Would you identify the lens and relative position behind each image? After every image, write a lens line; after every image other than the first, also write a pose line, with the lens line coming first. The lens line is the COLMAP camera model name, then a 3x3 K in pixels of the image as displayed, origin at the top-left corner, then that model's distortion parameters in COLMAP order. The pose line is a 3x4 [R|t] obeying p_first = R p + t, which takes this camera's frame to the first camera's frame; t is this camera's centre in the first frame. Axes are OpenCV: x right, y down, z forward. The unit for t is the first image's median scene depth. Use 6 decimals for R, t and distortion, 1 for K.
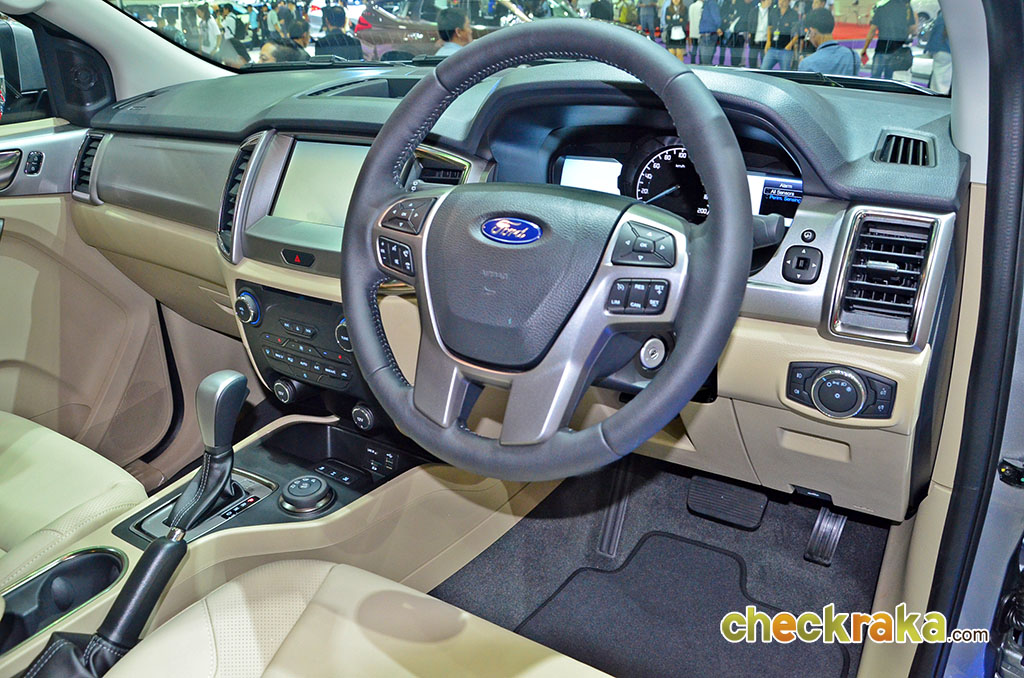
lens RADIAL K [[734.0, 0, 512.0], [0, 734.0, 339.0], [0, 0, 1]] dist [-0.037439, -0.001987]
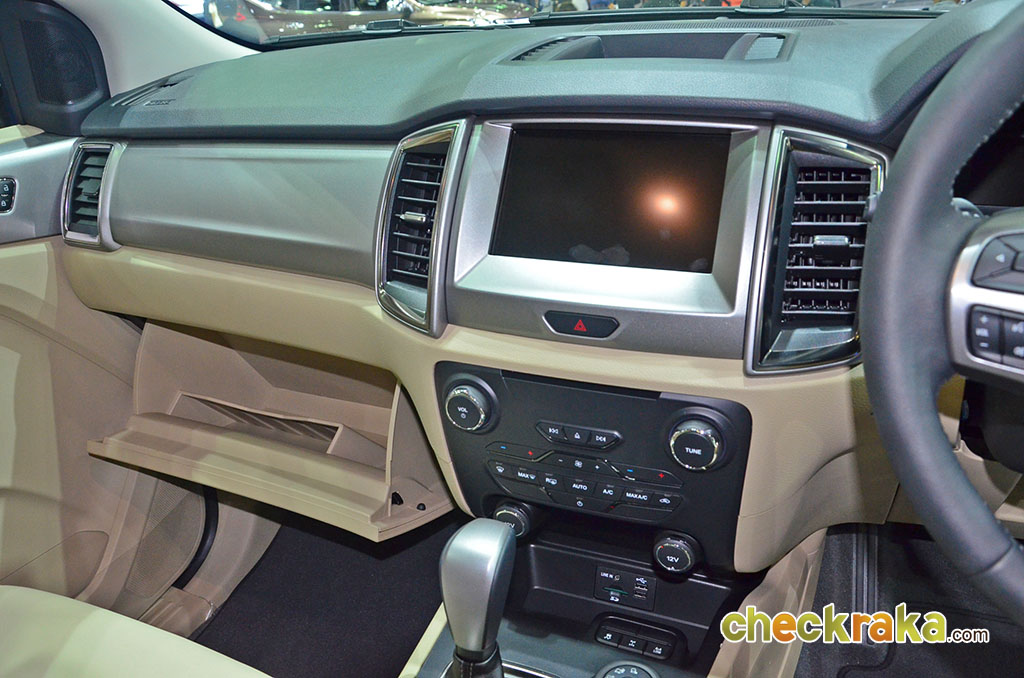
lens RADIAL K [[734.0, 0, 512.0], [0, 734.0, 339.0], [0, 0, 1]] dist [-0.037439, -0.001987]
pose [[0.986325, -0.099813, 0.131152, -0.294962], [0.097337, 0.994933, 0.025176, -0.081979], [-0.133000, -0.012065, 0.991043, 0.275697]]
